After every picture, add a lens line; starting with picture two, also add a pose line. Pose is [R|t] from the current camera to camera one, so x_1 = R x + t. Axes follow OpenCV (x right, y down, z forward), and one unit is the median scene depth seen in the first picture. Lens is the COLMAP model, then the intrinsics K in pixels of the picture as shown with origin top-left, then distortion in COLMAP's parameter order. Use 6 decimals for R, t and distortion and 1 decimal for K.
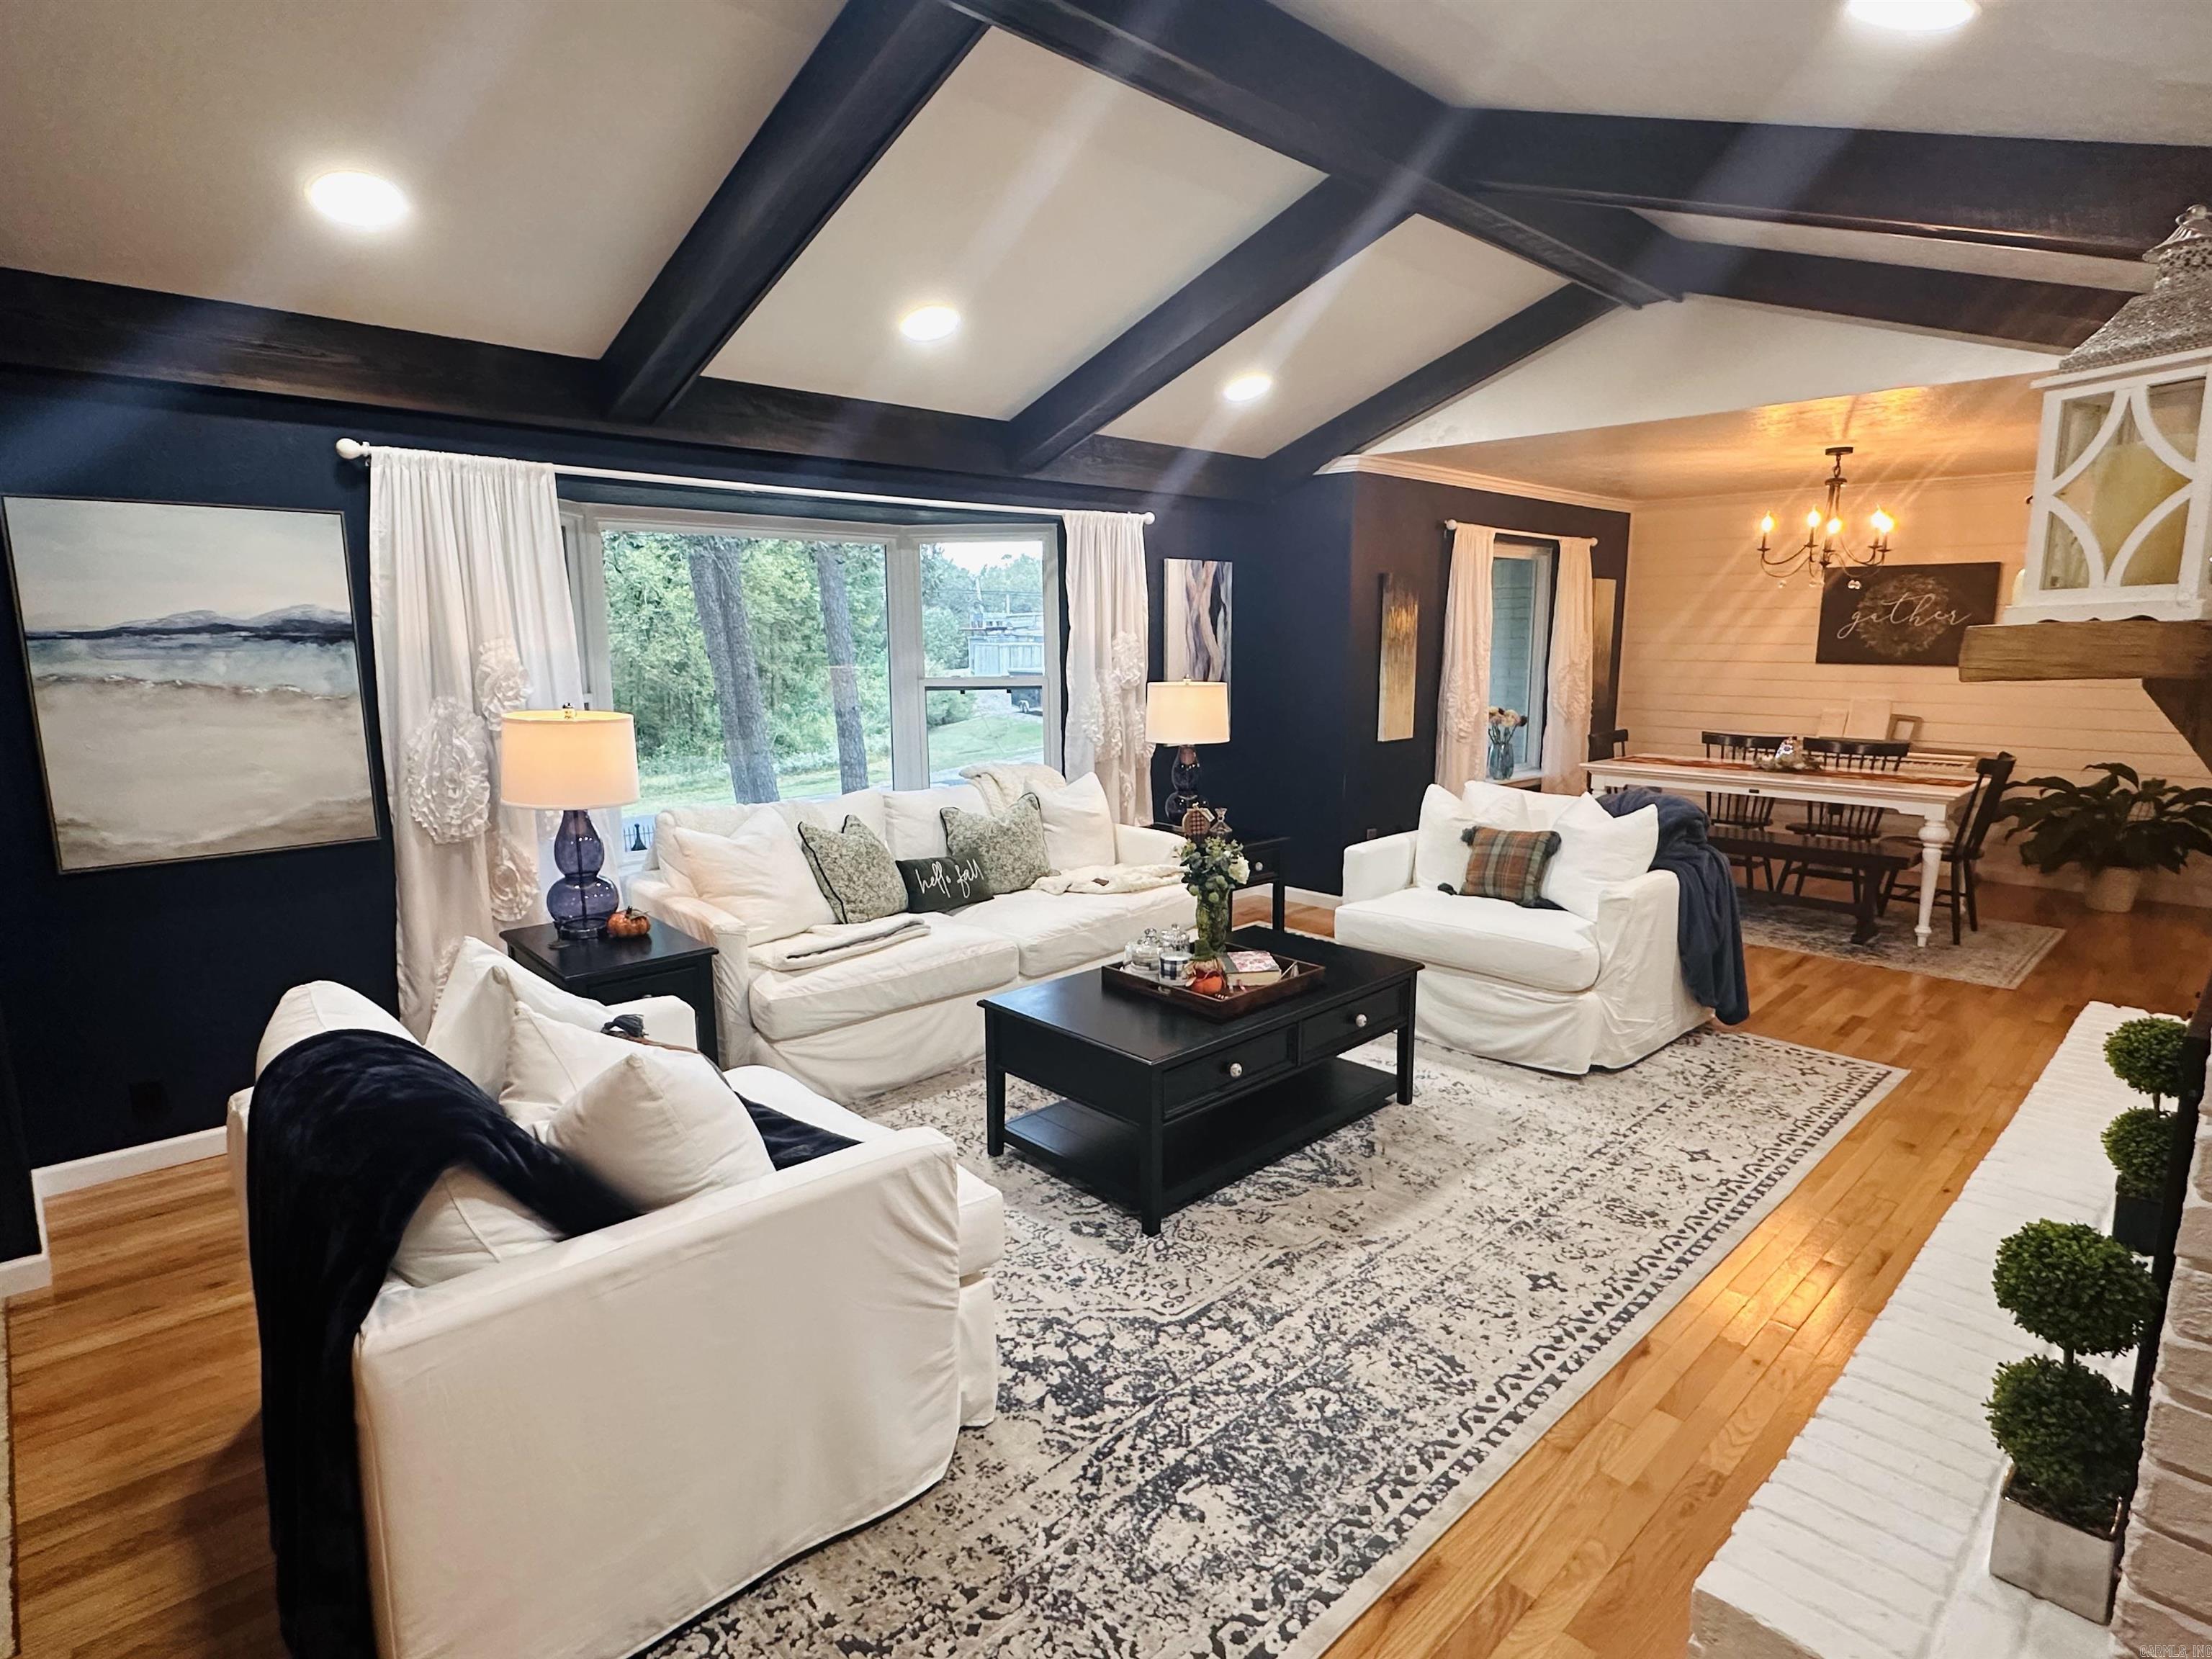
lens RADIAL K [[1171.8, 0, 1098.7], [0, 1171.8, 825.1], [0, 0, 1]] dist [-0.001239, 0.000280]
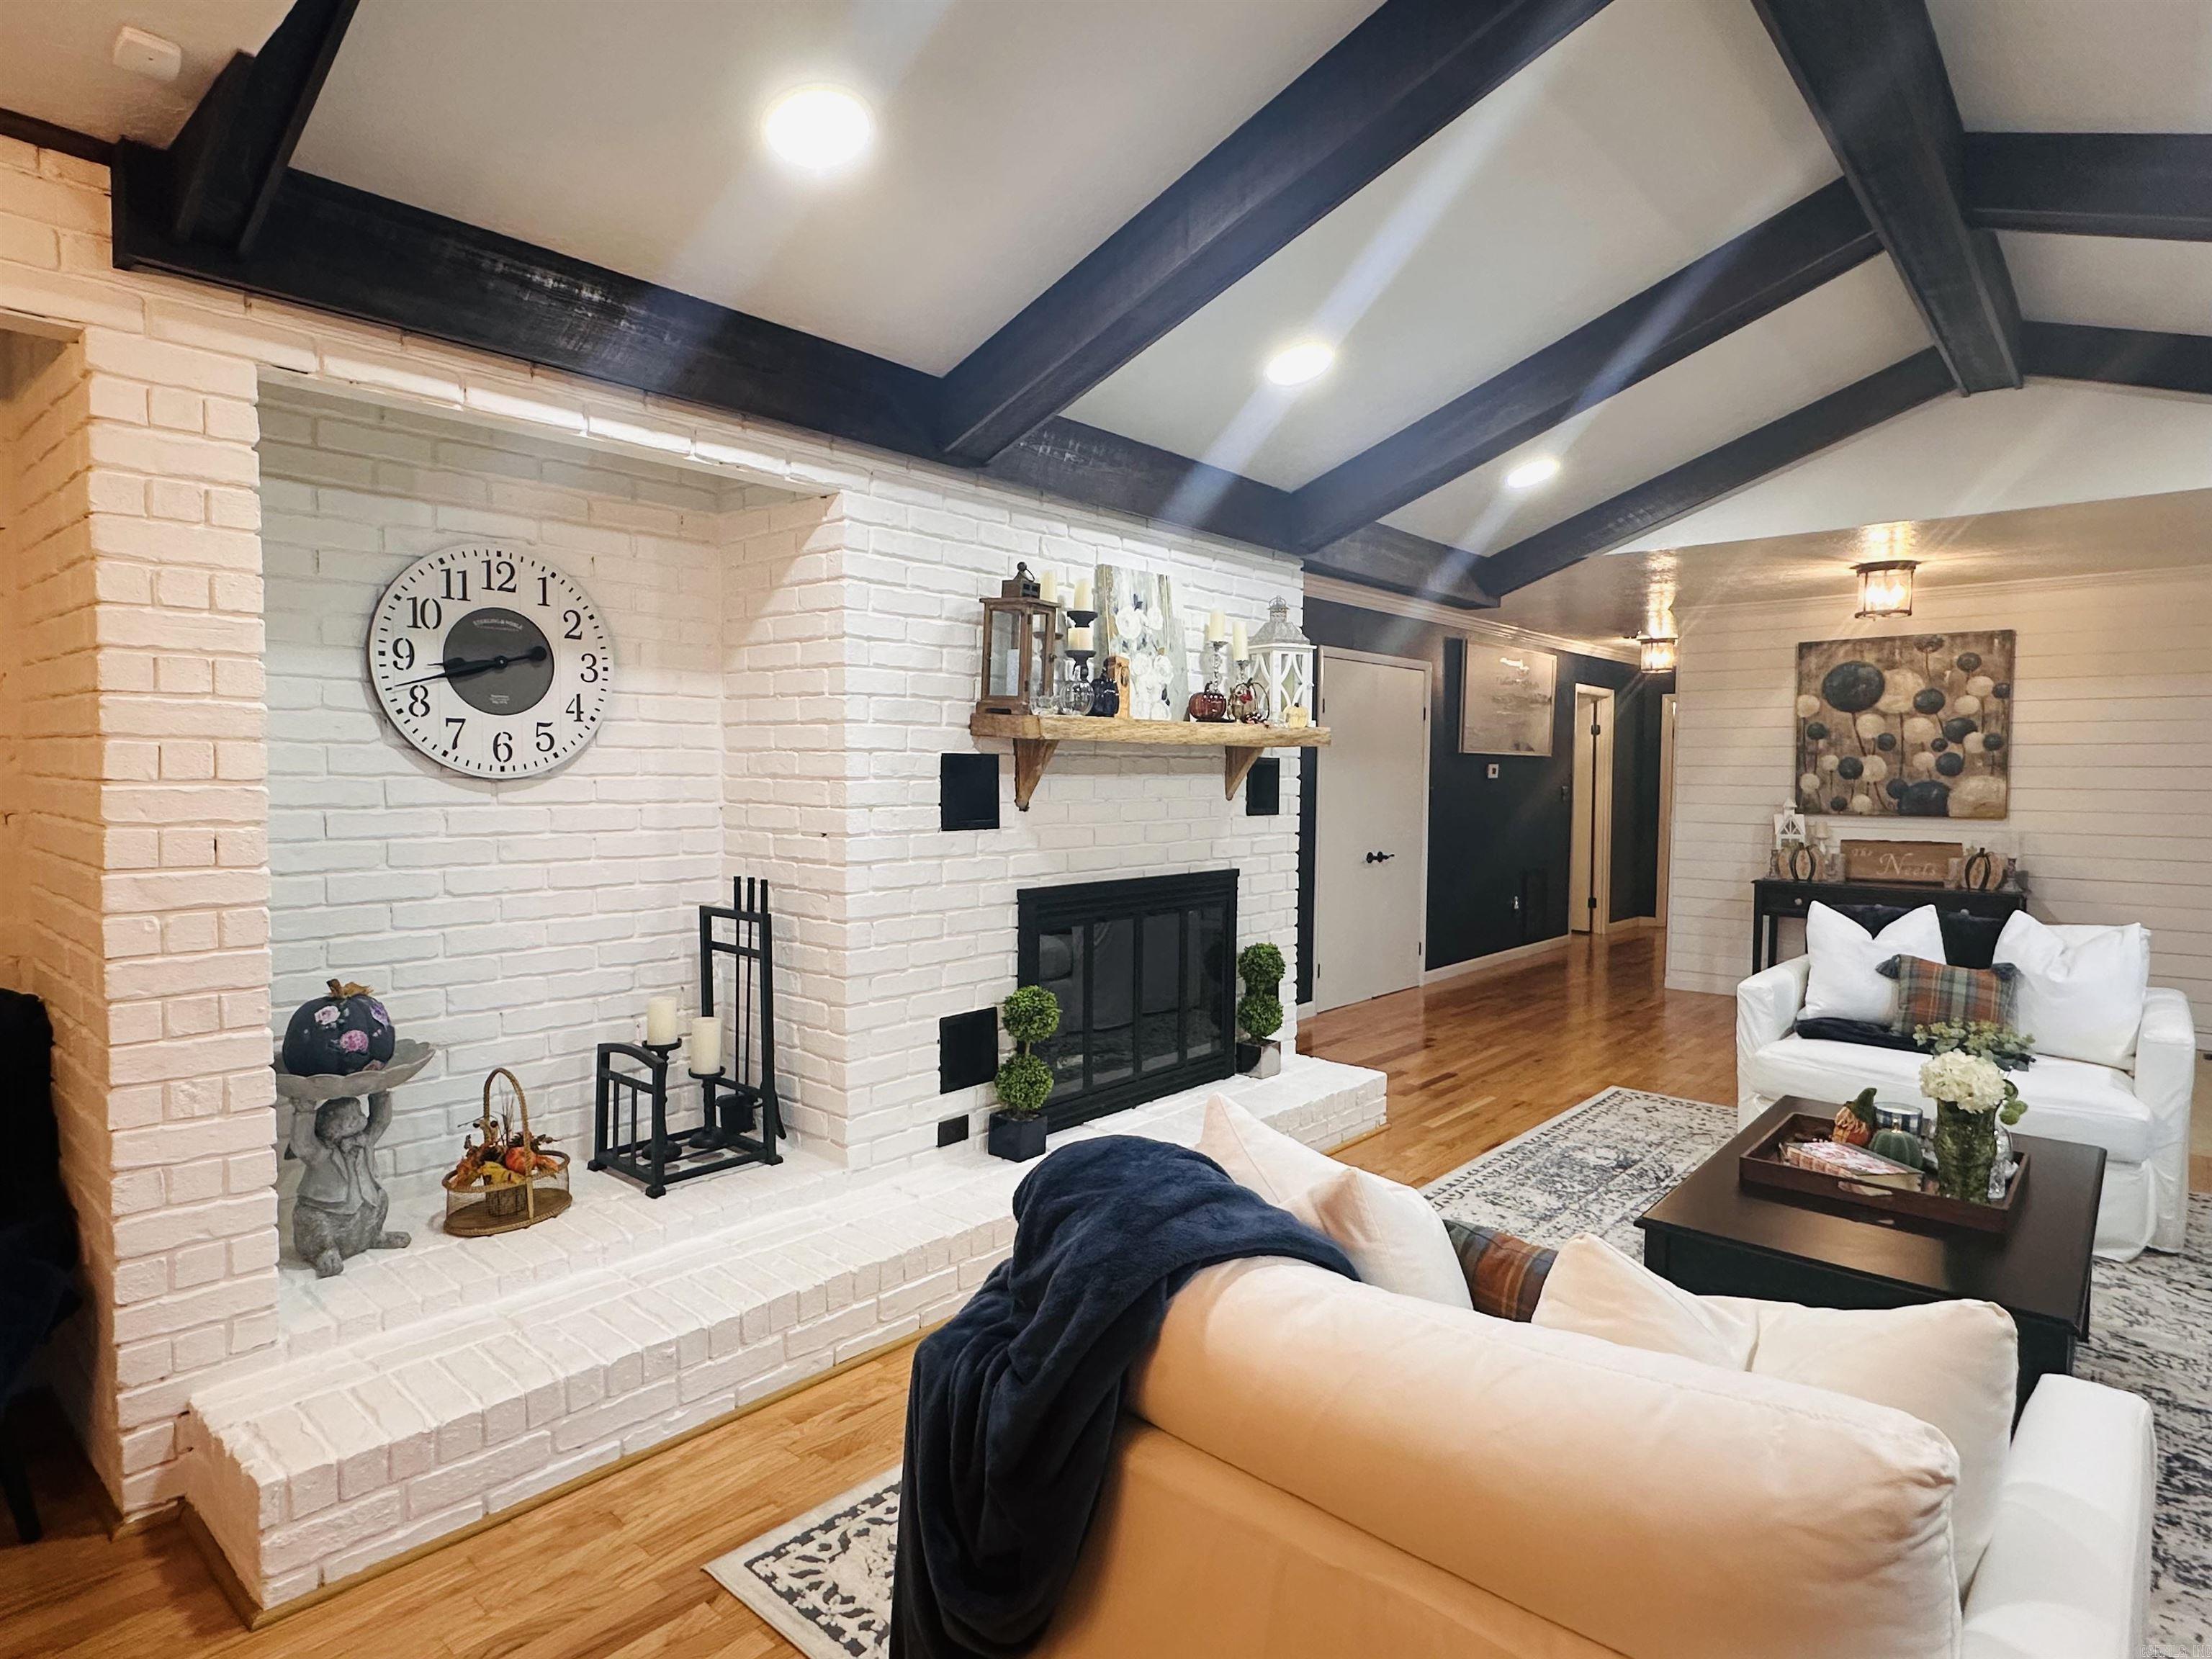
lens RADIAL K [[1205.5, 0, 1110.2], [0, 1205.5, 831.3], [0, 0, 1]] dist [-0.003856, -0.000449]
pose [[-0.995806, 0.000058, -0.091489, 0.694666], [-0.020099, 0.975432, 0.219382, -0.249663], [0.089254, 0.220301, -0.971340, 1.751479]]
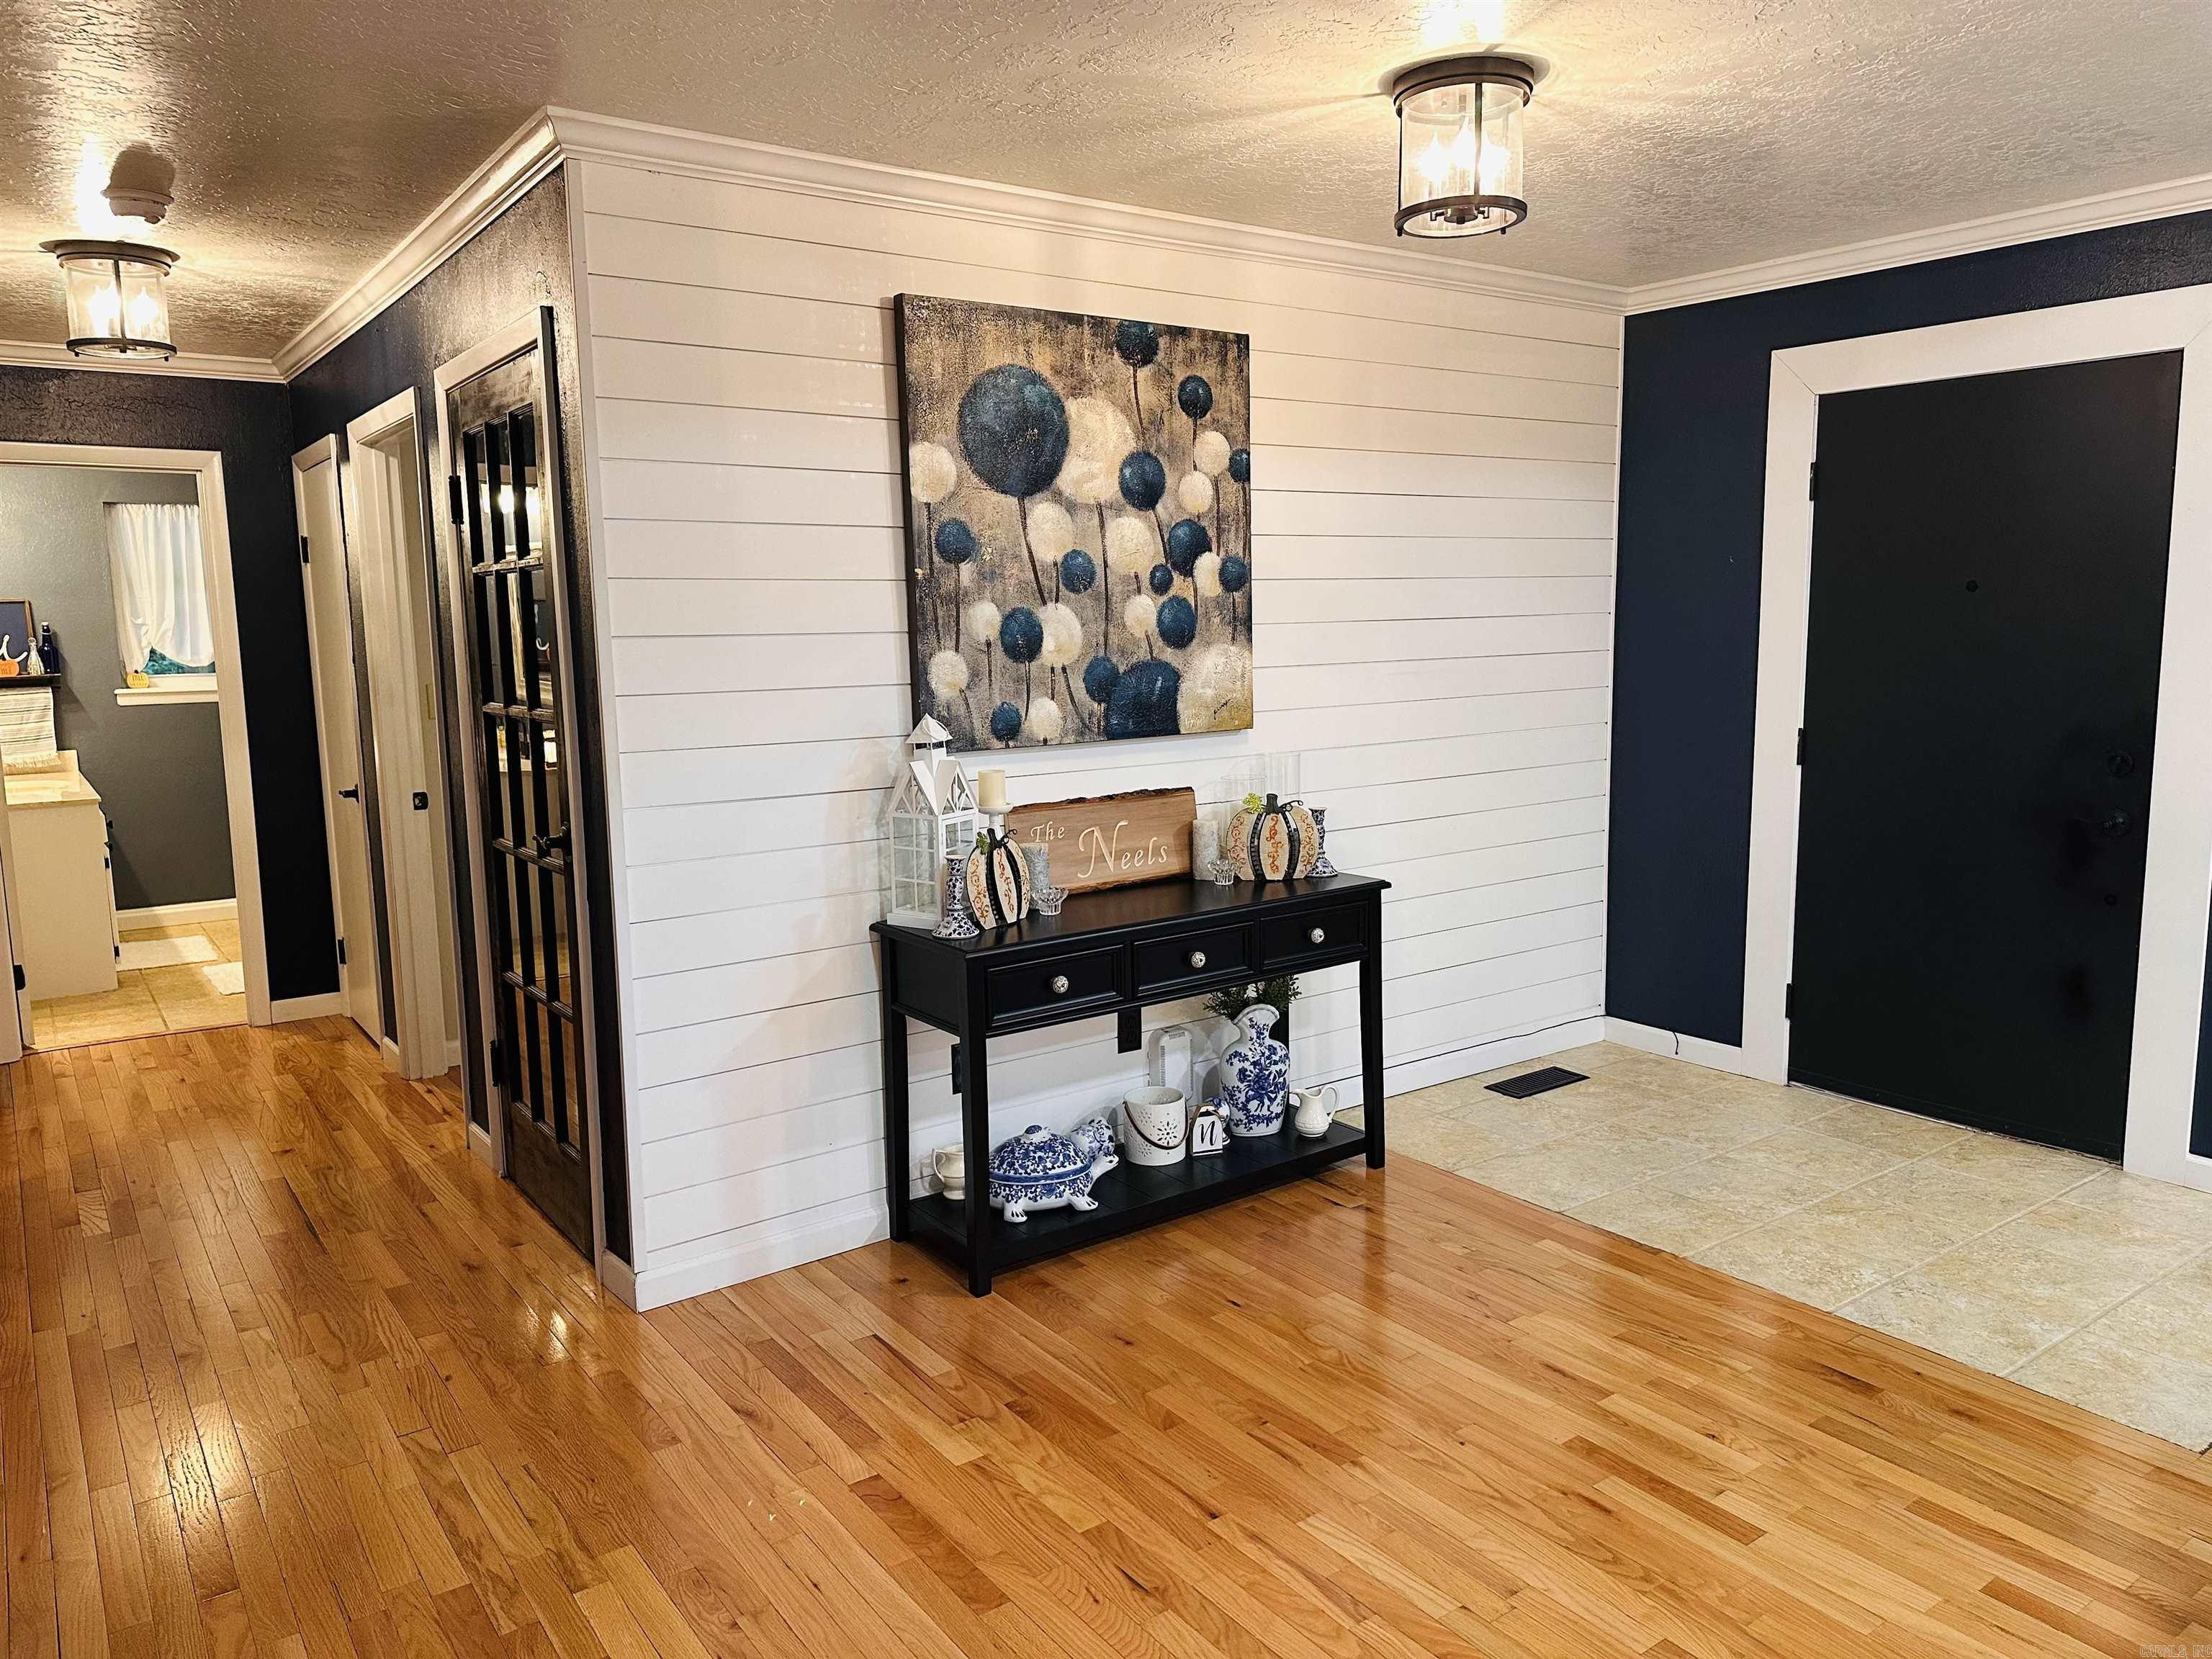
lens RADIAL K [[1561.3, 0, 1116.0], [0, 1561.3, 834.4], [0, 0, 1]] dist [0.077367, -0.058130]
pose [[-0.135734, 0.140027, -0.980800, 0.332304], [-0.149623, 0.975710, 0.160007, 0.026001], [0.979382, 0.168469, -0.111486, 0.029784]]
